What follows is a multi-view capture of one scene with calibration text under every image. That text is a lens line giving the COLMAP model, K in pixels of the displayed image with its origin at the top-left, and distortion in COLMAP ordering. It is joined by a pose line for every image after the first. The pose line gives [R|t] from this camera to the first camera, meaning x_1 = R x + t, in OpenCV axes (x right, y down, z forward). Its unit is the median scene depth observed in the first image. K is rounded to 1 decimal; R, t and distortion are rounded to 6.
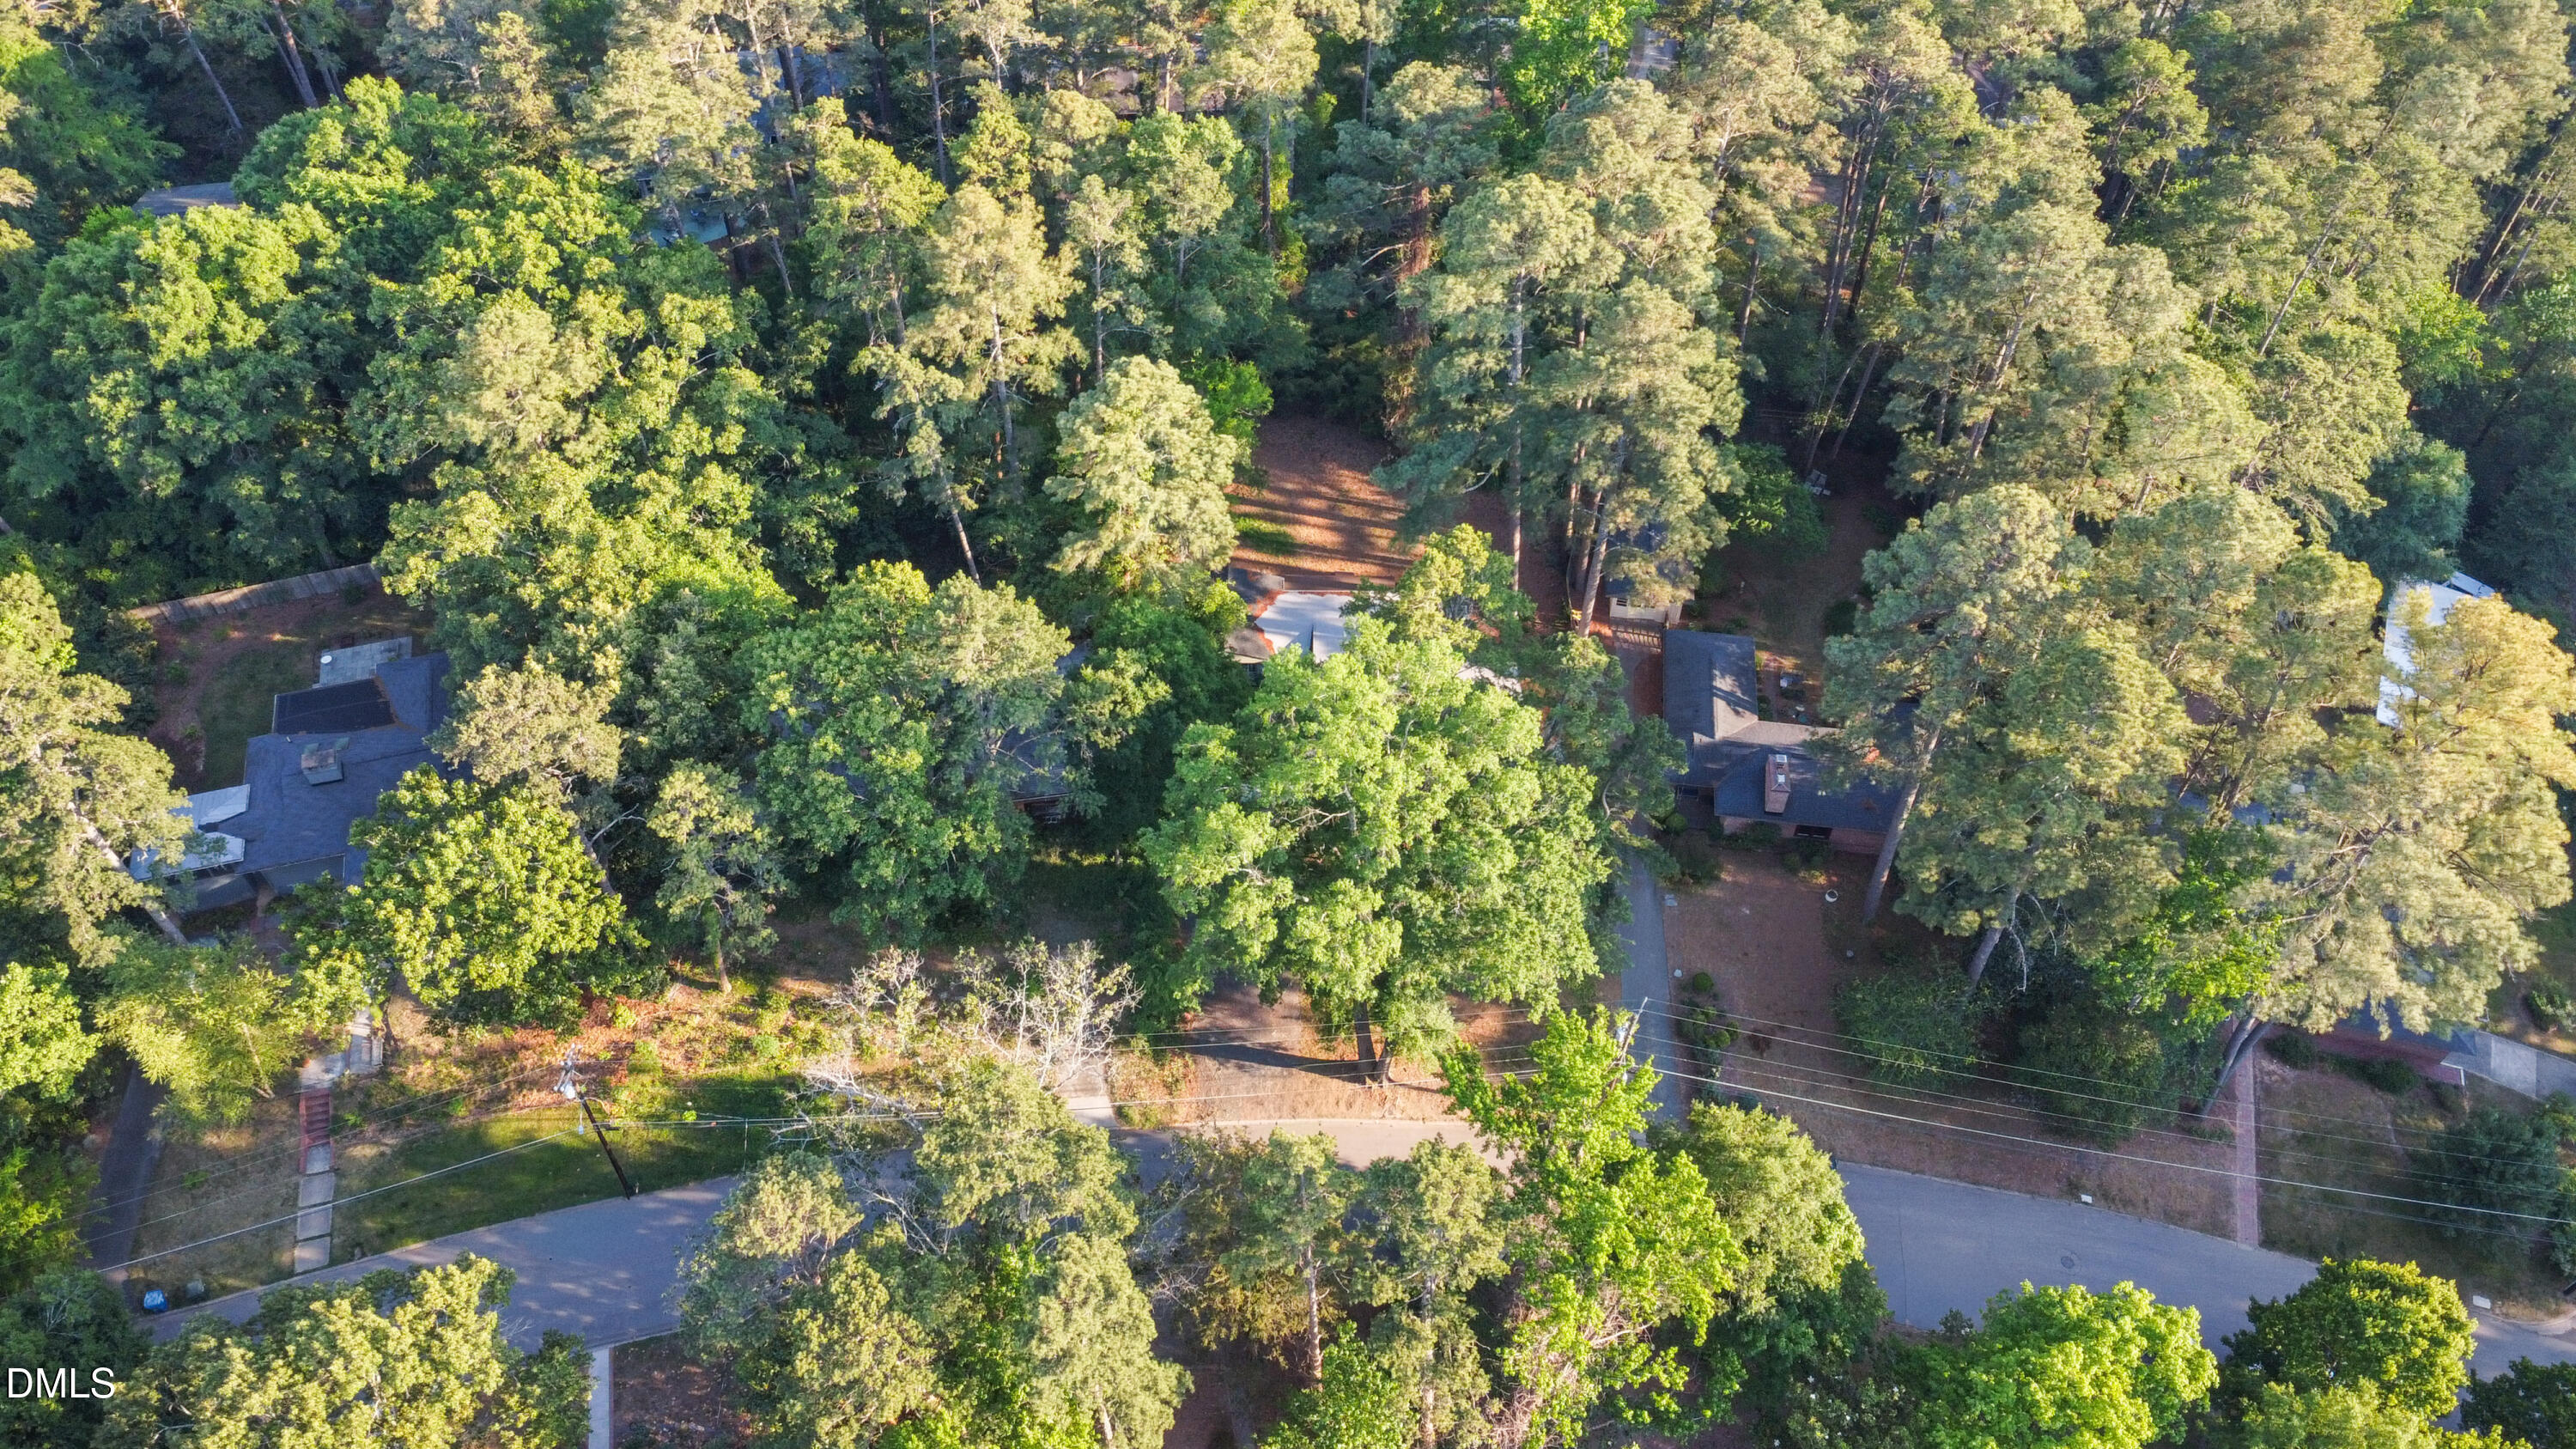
lens RADIAL K [[1721.5, 0, 1288.0], [0, 1721.5, 724.5], [0, 0, 1]] dist [-0.001366, 0.000851]
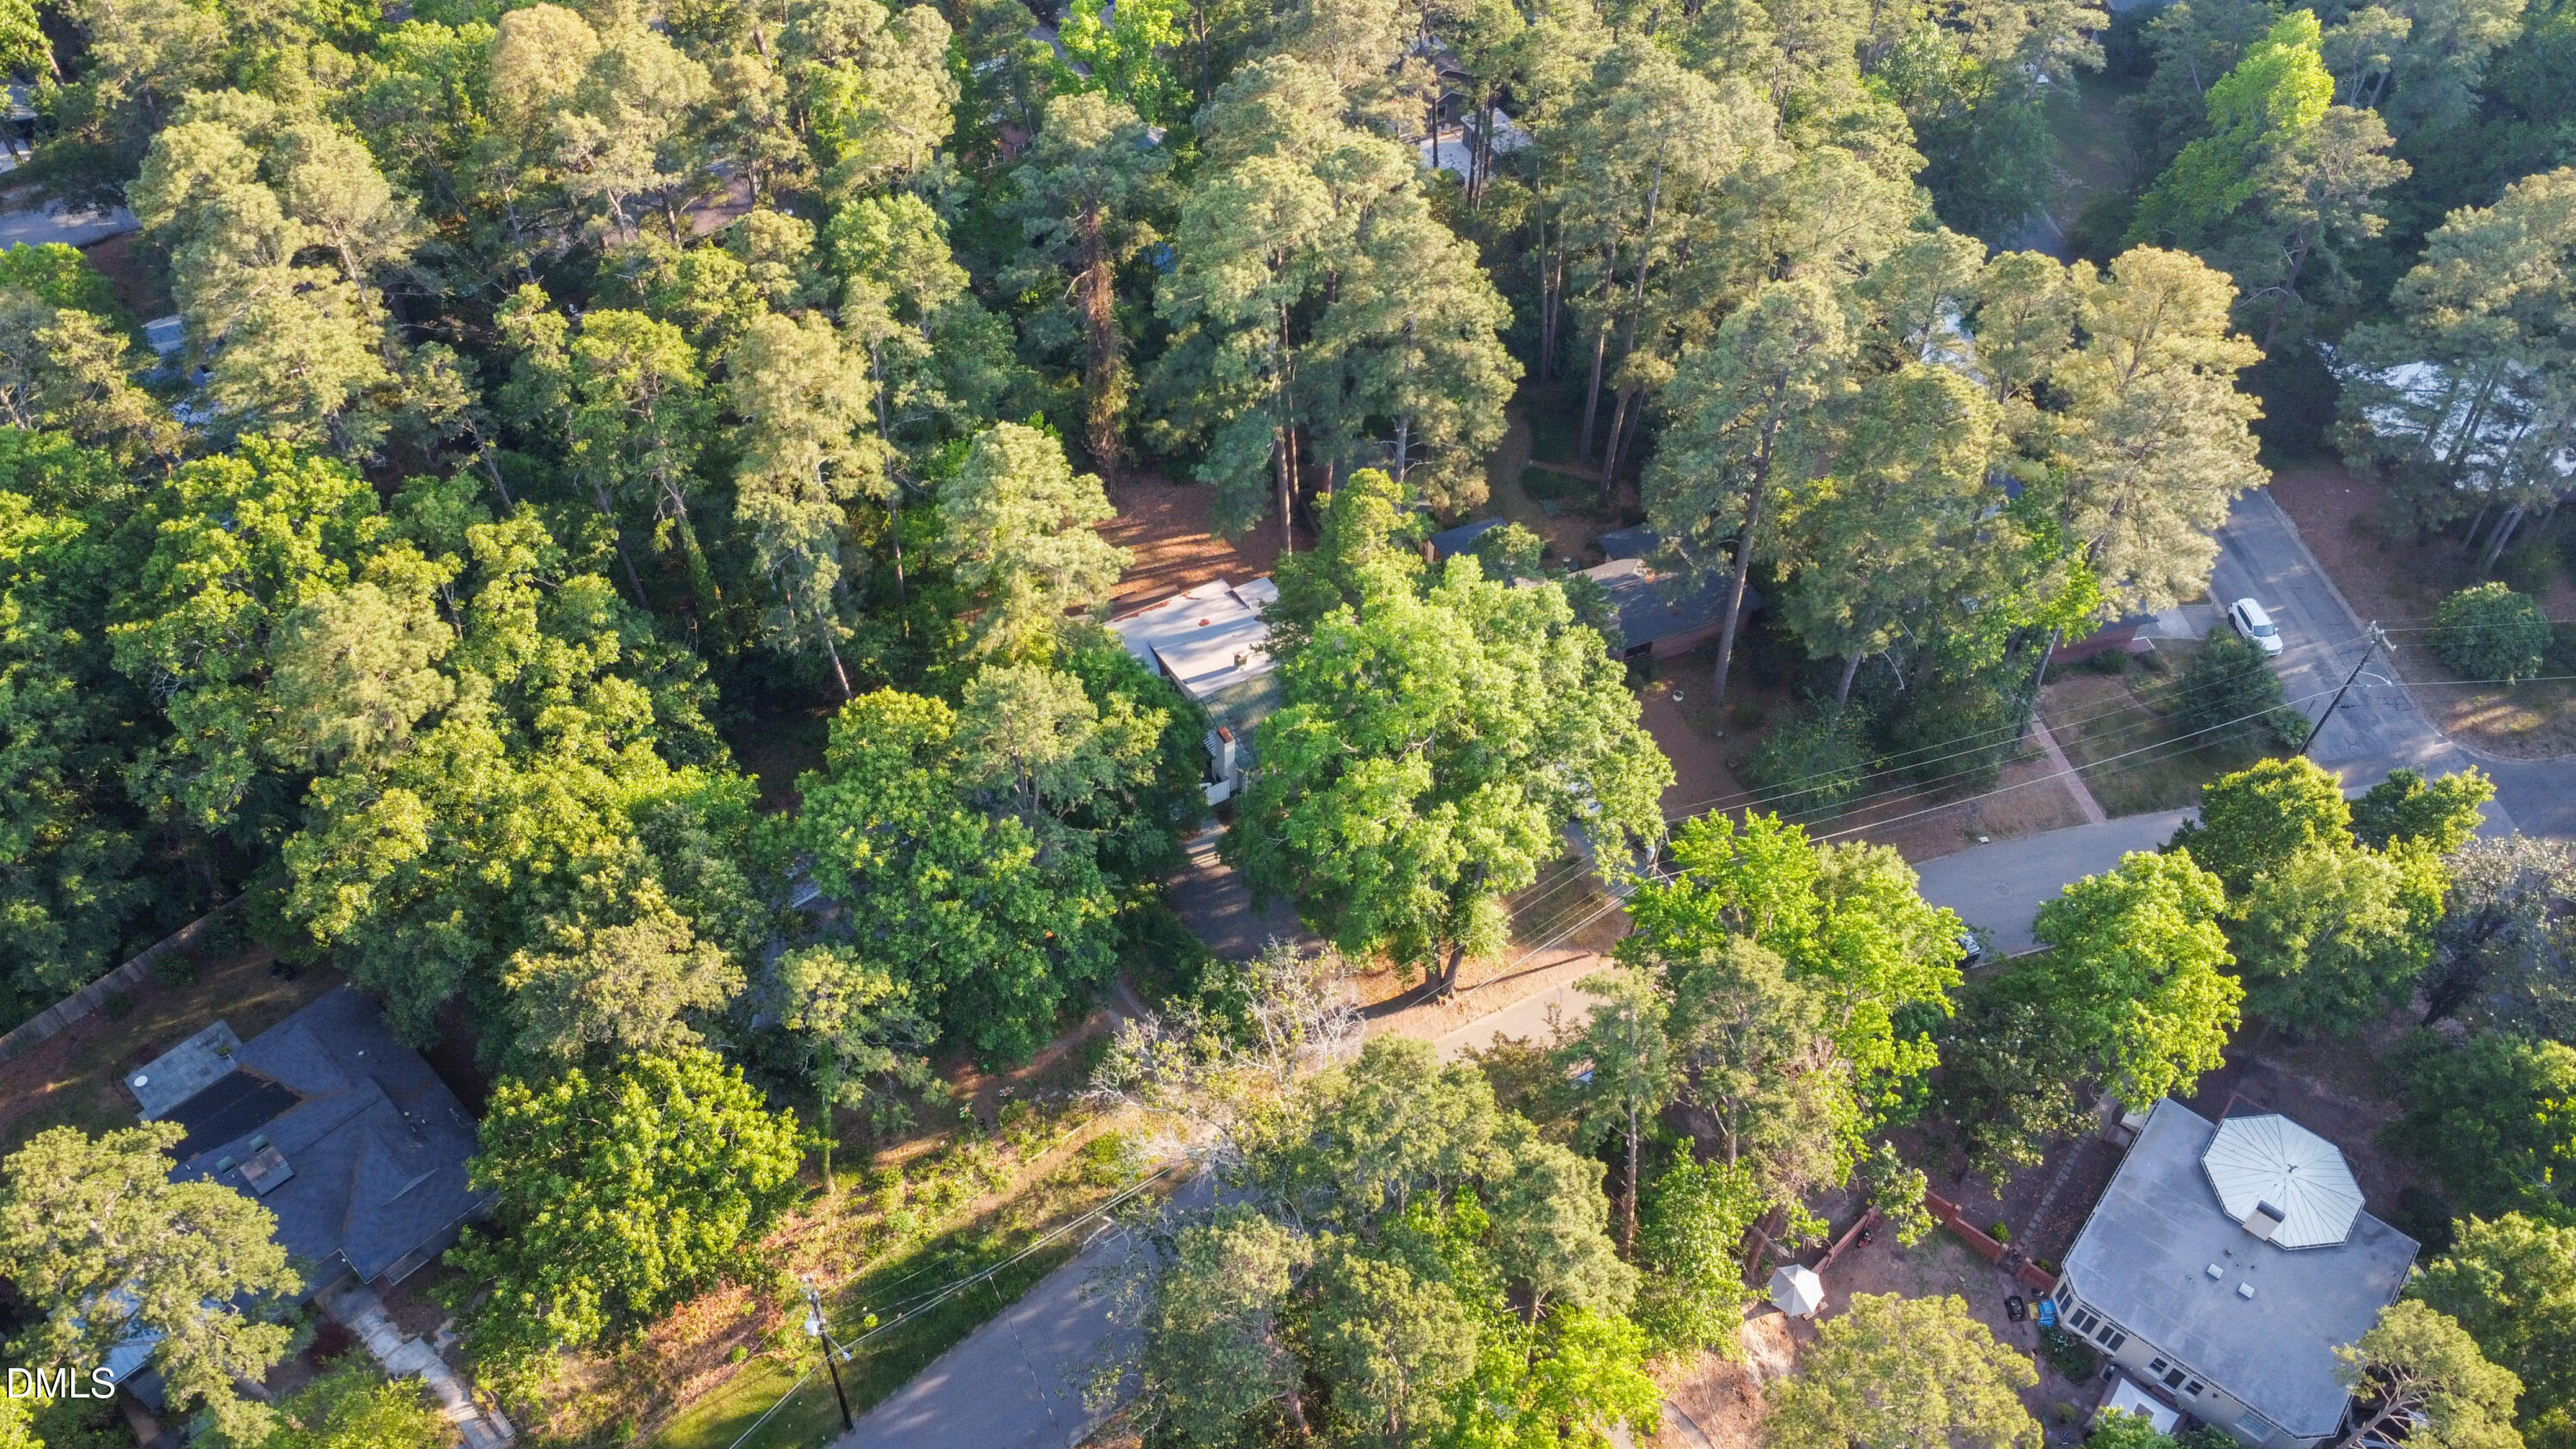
lens RADIAL K [[1712.4, 0, 1288.0], [0, 1712.4, 724.5], [0, 0, 1]] dist [0.002053, -0.000299]
pose [[0.877532, -0.367063, 0.308548, -0.305978], [0.374357, 0.926525, 0.037540, -0.024355], [-0.299656, 0.082565, 0.950468, 0.009601]]
